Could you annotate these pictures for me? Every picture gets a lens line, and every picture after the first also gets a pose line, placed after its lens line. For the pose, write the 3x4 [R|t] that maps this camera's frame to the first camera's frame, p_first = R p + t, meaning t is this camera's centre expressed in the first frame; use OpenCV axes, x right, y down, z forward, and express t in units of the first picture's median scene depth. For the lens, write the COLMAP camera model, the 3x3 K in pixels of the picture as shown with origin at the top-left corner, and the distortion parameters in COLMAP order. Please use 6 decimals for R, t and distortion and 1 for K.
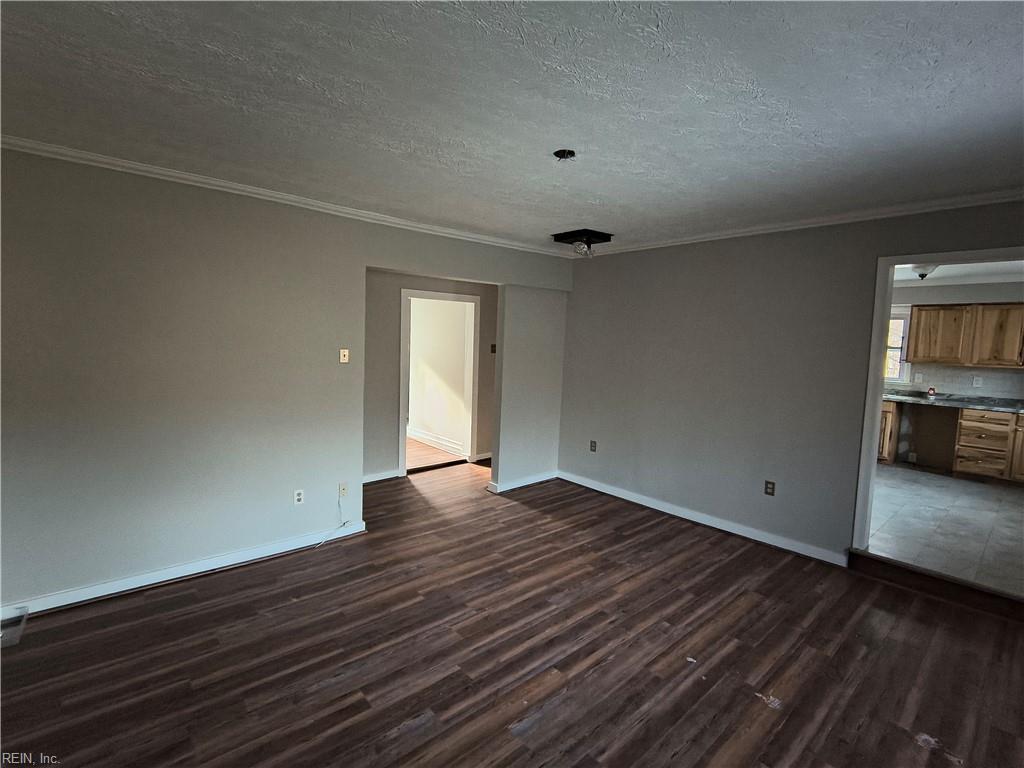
lens RADIAL K [[474.8, 0, 515.8], [0, 474.8, 382.5], [0, 0, 1]] dist [-0.001282, -0.000962]
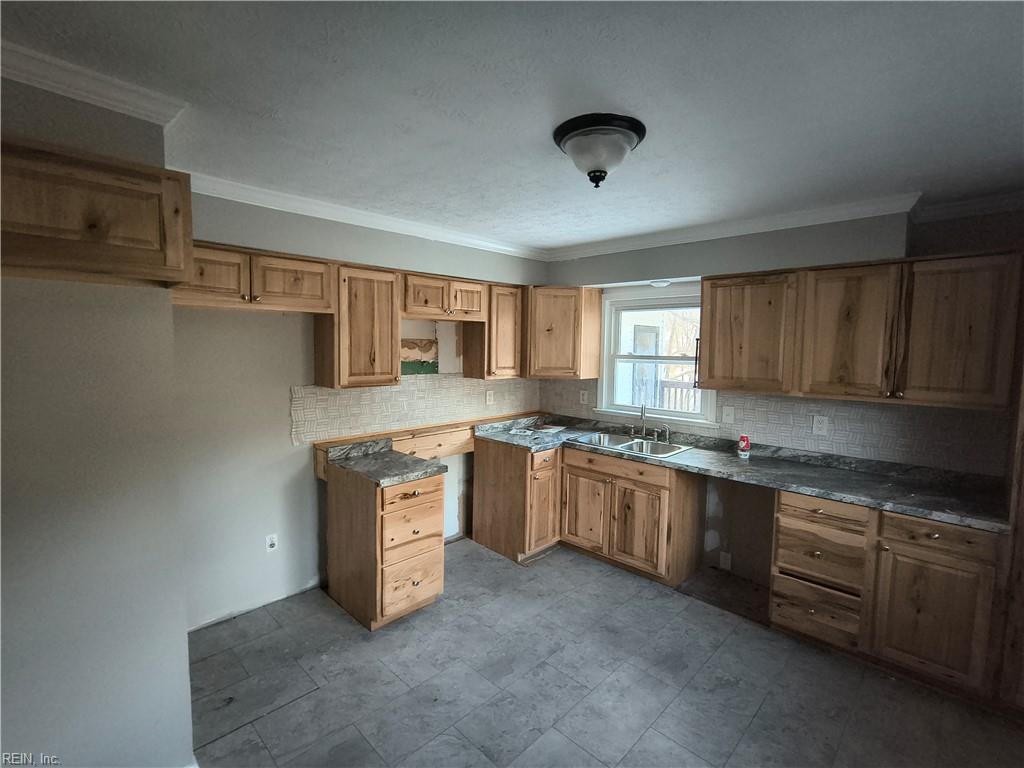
lens RADIAL K [[474.8, 0, 515.8], [0, 474.8, 382.5], [0, 0, 1]] dist [-0.001282, -0.000962]
pose [[0.996900, -0.031517, 0.072094, 0.976832], [0.032076, 0.999464, -0.006618, -0.085683], [-0.071847, 0.008910, 0.997376, 0.821528]]
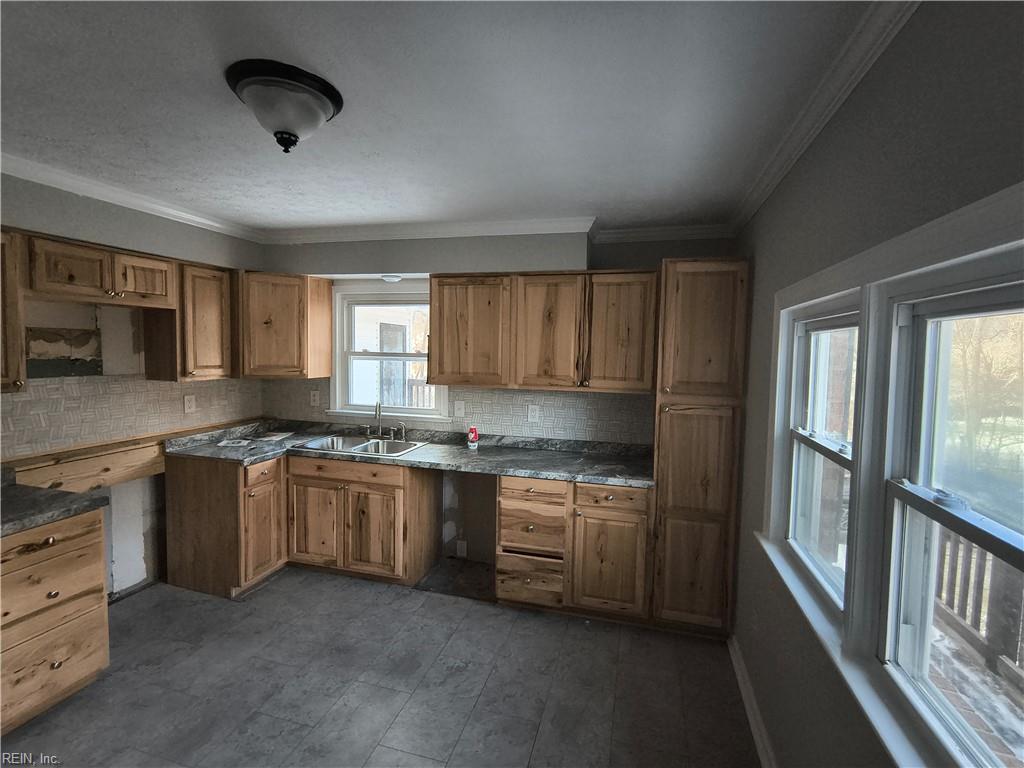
lens RADIAL K [[474.8, 0, 515.8], [0, 474.8, 382.5], [0, 0, 1]] dist [-0.001282, -0.000962]
pose [[0.837607, -0.059005, 0.543077, 1.027843], [0.059326, 0.998095, 0.016942, -0.078708], [-0.543042, 0.018028, 0.839512, 0.839989]]
